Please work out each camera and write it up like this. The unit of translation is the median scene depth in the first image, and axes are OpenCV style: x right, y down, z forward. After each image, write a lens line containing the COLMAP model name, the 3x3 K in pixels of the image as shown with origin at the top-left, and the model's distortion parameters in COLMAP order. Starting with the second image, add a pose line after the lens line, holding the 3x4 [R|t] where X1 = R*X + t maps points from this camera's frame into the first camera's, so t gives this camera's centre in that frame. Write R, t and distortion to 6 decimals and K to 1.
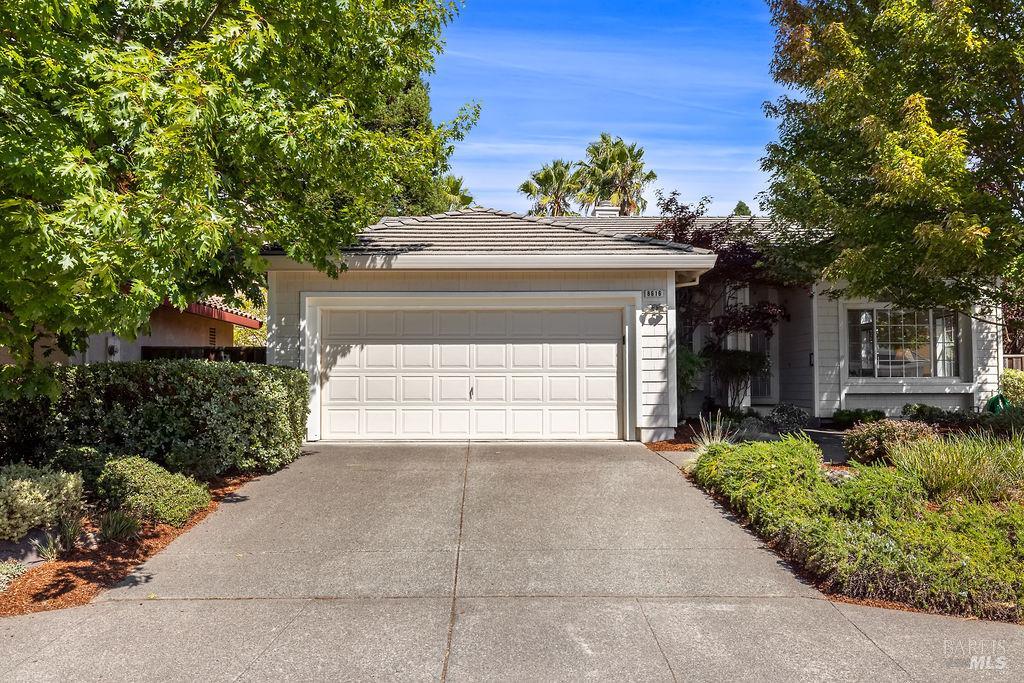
lens RADIAL K [[669.4, 0, 521.7], [0, 669.4, 366.6], [0, 0, 1]] dist [-0.001550, 0.002341]
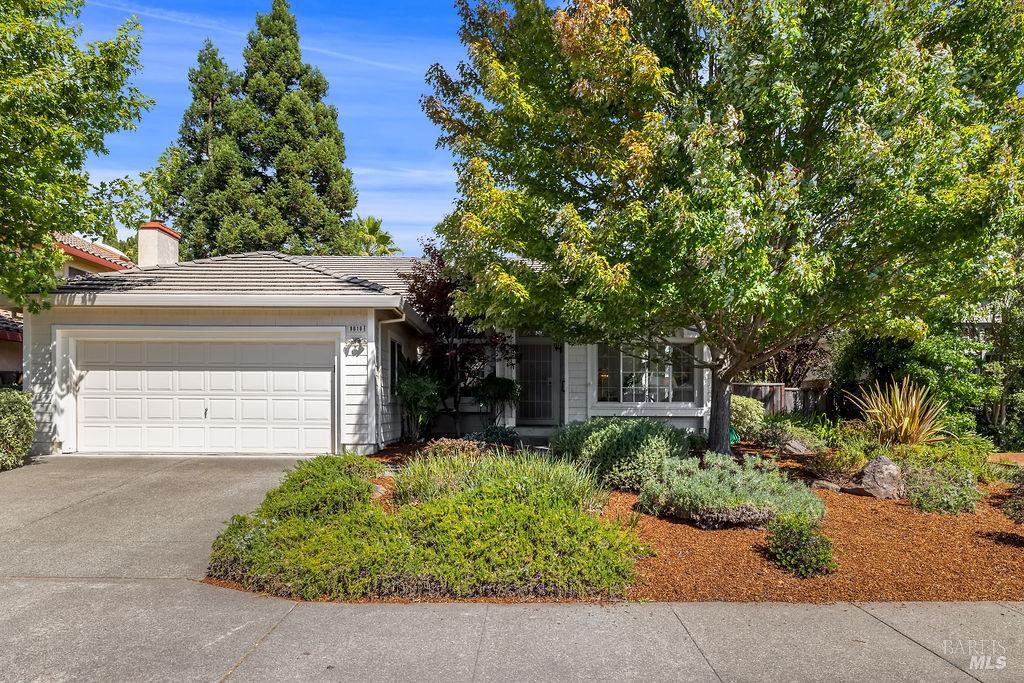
lens RADIAL K [[605.5, 0, 501.0], [0, 605.5, 413.7], [0, 0, 1]] dist [0.007880, 0.001617]
pose [[0.999898, 0.008195, -0.011686, 0.463070], [-0.007726, 0.999184, 0.039650, -0.005465], [0.012001, -0.039556, 0.999145, -0.050158]]
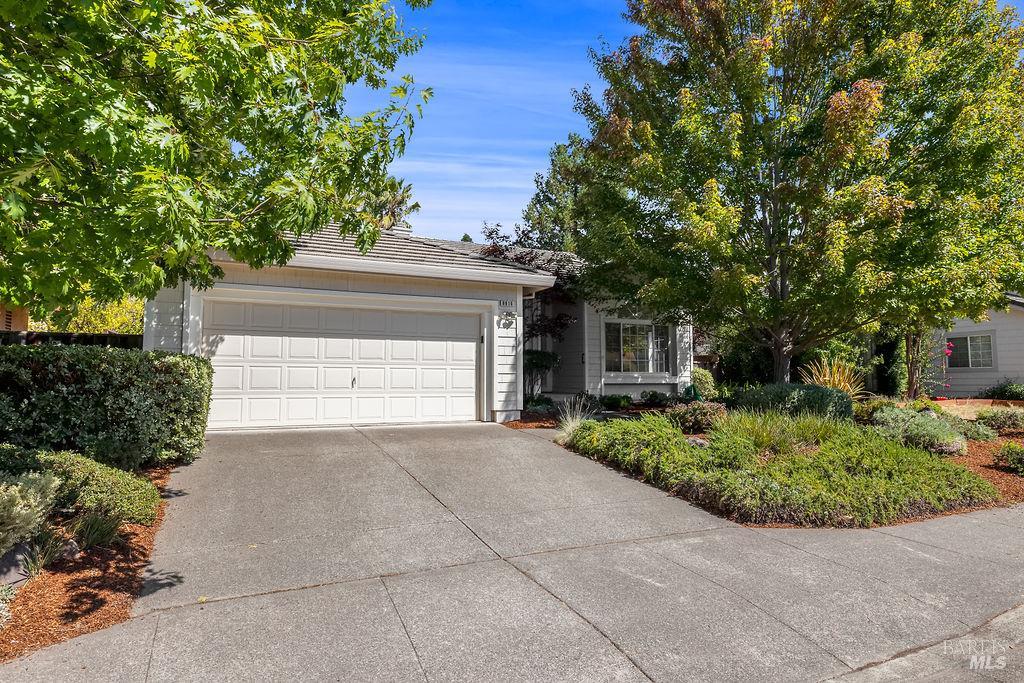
lens RADIAL K [[553.3, 0, 507.4], [0, 553.3, 343.4], [0, 0, 1]] dist [-0.003459, 0.001882]
pose [[0.913775, 0.030292, 0.405089, -0.221267], [-0.016651, 0.999171, -0.037157, 0.004533], [-0.405879, 0.027208, 0.913522, 0.053331]]
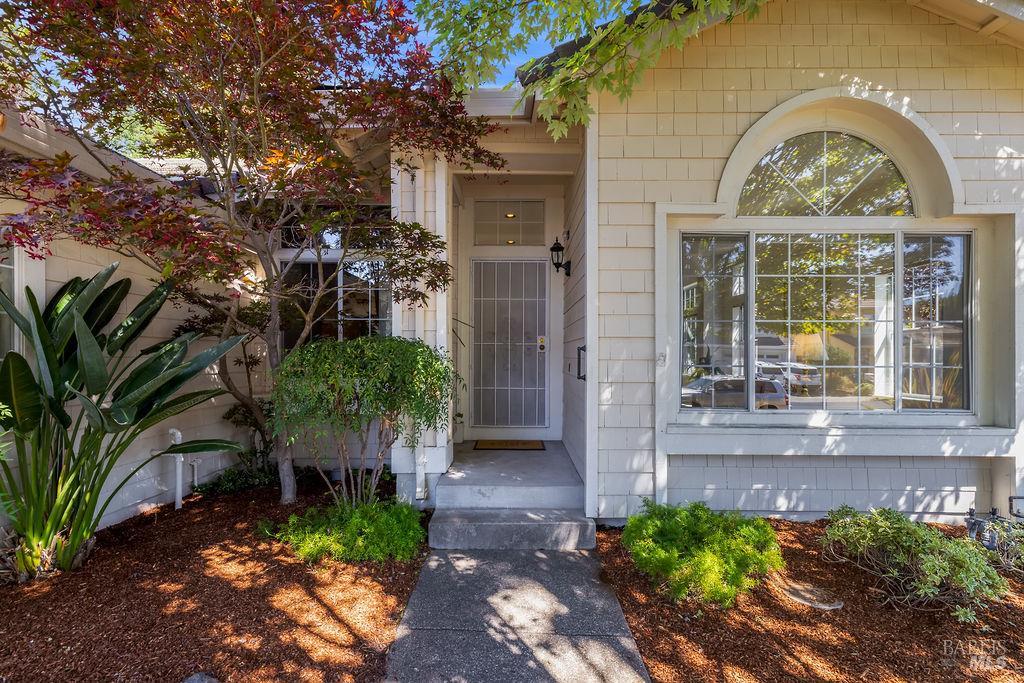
lens RADIAL K [[441.9, 0, 516.0], [0, 441.9, 354.8], [0, 0, 1]] dist [0.008170, -0.000641]
pose [[0.999881, 0.007411, -0.013552, 0.547585], [-0.007011, 0.999544, 0.029362, -0.031313], [0.013764, -0.029263, 0.999477, 1.026202]]
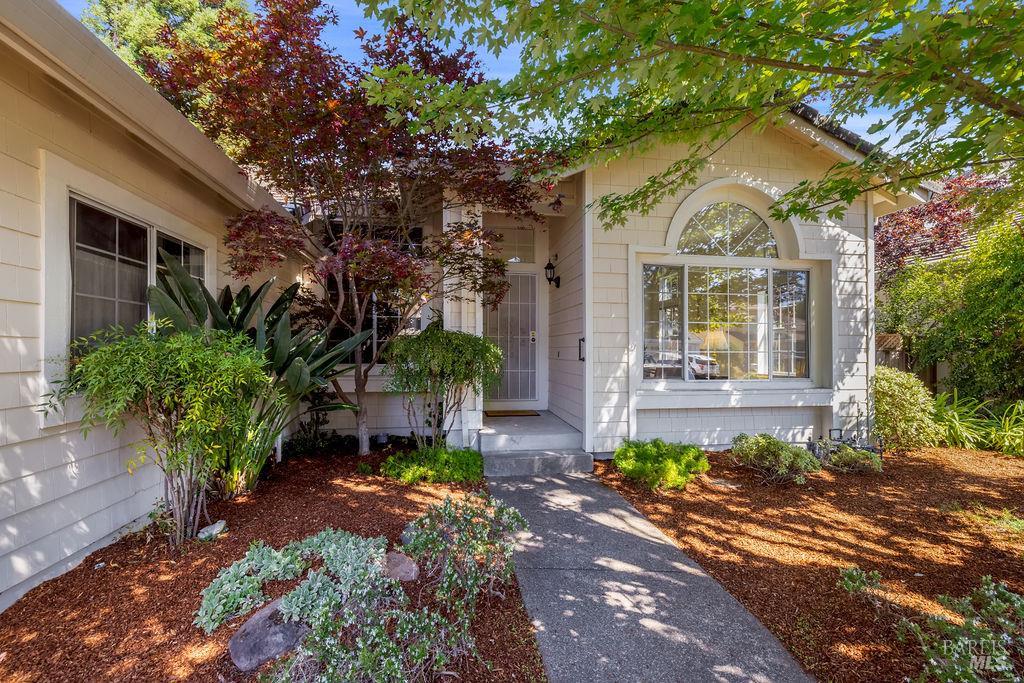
lens RADIAL K [[441.9, 0, 507.0], [0, 441.9, 344.4], [0, 0, 1]] dist [0.008170, -0.000641]
pose [[0.988822, 0.010549, 0.148726, 0.430162], [-0.012980, 0.999797, 0.015384, -0.027801], [-0.148534, -0.017143, 0.988759, 0.874271]]
